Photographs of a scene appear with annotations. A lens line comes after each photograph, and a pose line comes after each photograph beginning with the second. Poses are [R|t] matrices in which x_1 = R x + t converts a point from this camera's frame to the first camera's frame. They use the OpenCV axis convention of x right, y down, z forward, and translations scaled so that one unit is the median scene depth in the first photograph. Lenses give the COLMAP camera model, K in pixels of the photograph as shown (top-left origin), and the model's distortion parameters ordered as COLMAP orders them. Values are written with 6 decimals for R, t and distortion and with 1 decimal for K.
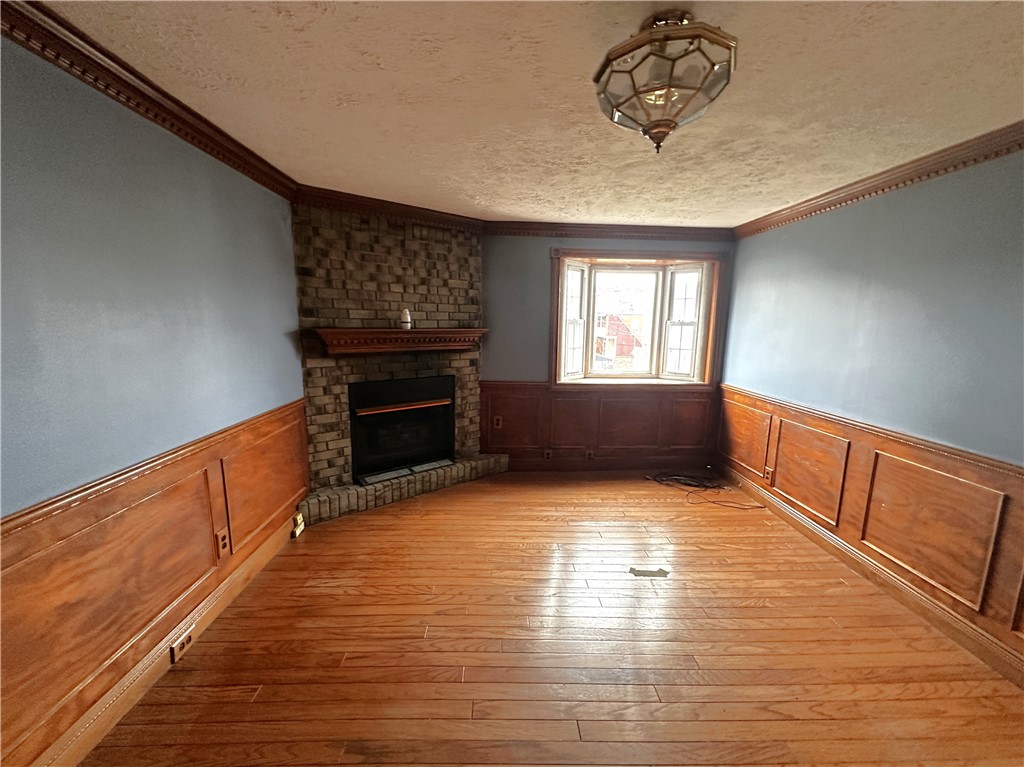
lens RADIAL K [[413.7, 0, 510.9], [0, 413.7, 384.3], [0, 0, 1]] dist [0.000001, 0.000249]
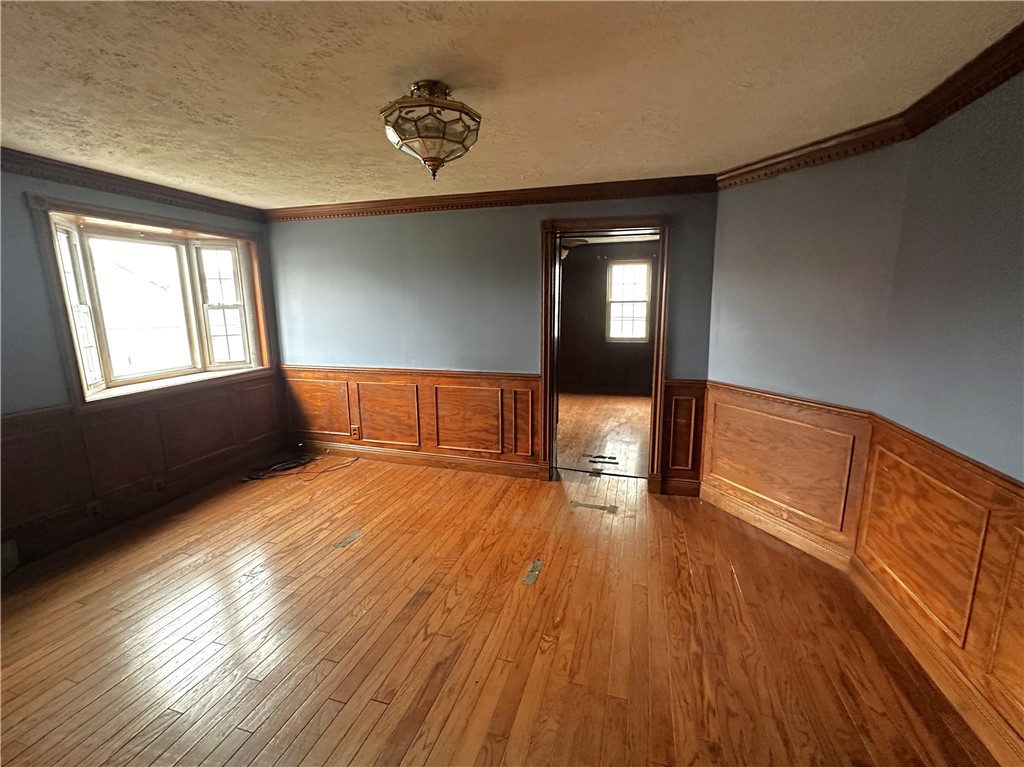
lens RADIAL K [[444.8, 0, 510.6], [0, 444.8, 384.4], [0, 0, 1]] dist [-0.000498, -0.000568]
pose [[0.324242, -0.192814, 0.926115, -0.400888], [0.161418, 0.975926, 0.146671, -0.029502], [-0.932101, 0.101935, 0.347560, 0.126203]]
